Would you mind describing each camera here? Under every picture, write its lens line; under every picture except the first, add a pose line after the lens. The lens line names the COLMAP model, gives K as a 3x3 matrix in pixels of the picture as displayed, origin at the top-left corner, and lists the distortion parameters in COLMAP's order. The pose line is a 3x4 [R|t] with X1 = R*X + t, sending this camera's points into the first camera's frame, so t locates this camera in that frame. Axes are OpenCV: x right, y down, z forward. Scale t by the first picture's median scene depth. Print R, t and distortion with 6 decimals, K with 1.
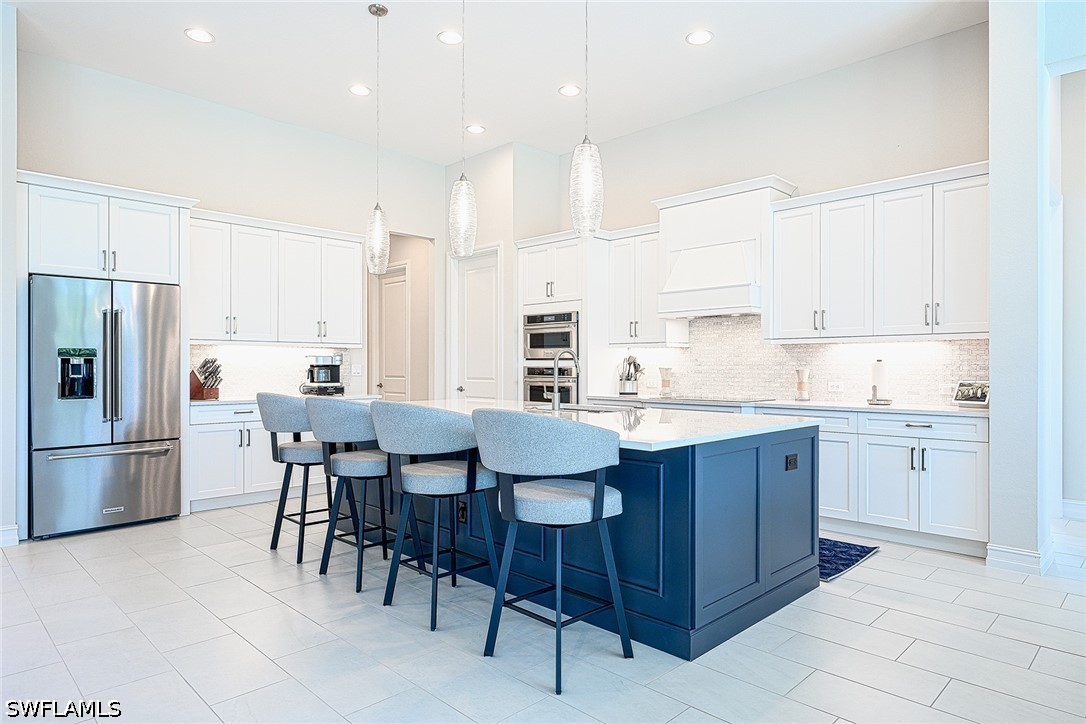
lens RADIAL K [[656.4, 0, 546.4], [0, 656.4, 357.8], [0, 0, 1]] dist [0.021925, -0.001726]
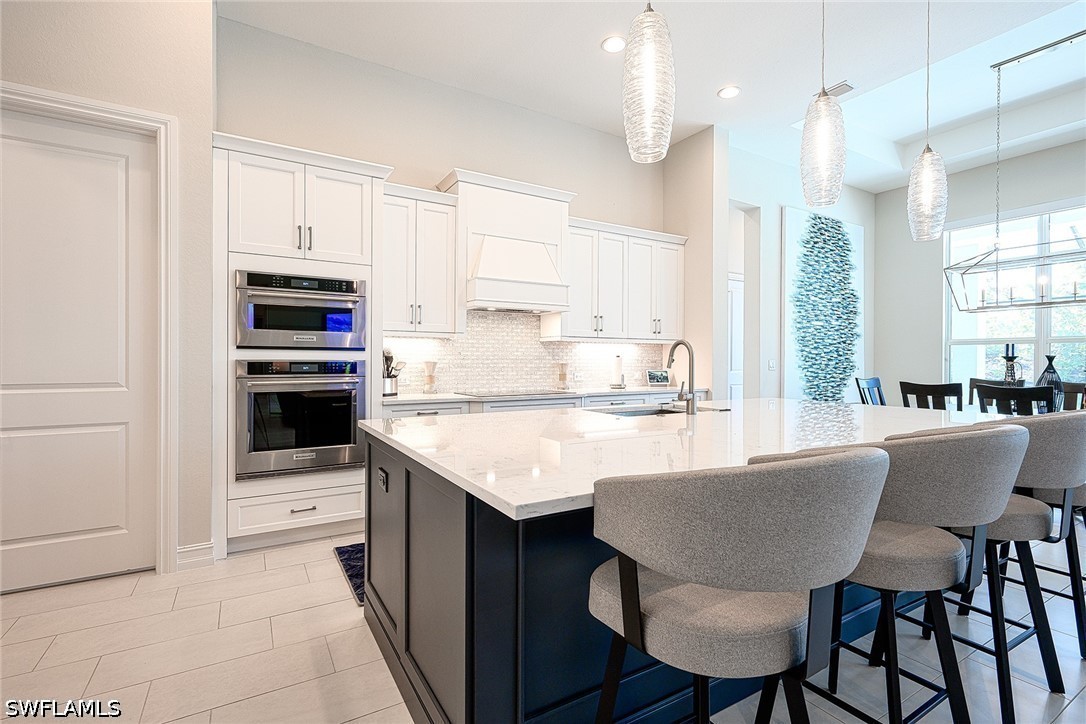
lens RADIAL K [[506.6, 0, 543.9], [0, 506.6, 360.1], [0, 0, 1]] dist [0.000401, 0.000059]
pose [[0.240078, 0.000471, 0.970754, -0.486378], [-0.016965, 0.999849, 0.003711, 0.008908], [-0.970605, -0.017359, 0.240049, 0.776204]]
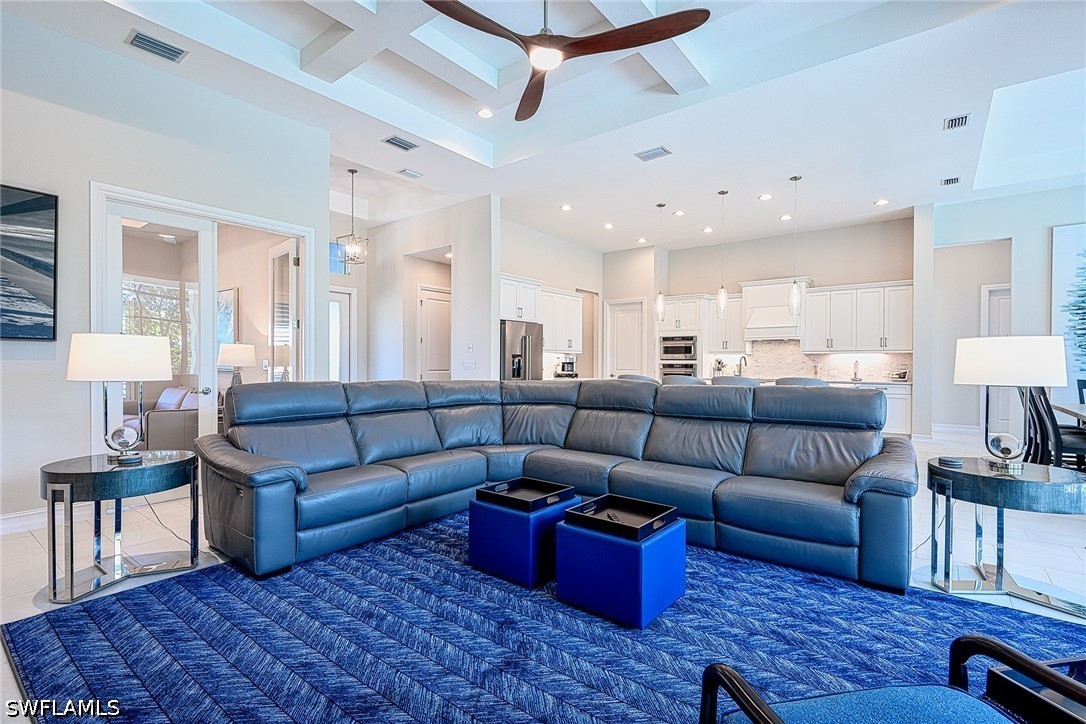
lens RADIAL K [[506.6, 0, 535.7], [0, 506.6, 363.7], [0, 0, 1]] dist [0.000401, 0.000059]
pose [[0.994152, 0.003621, 0.107932, -0.683266], [-0.005256, 0.999876, 0.014871, -0.007541], [-0.107865, -0.015351, 0.994047, -0.539076]]
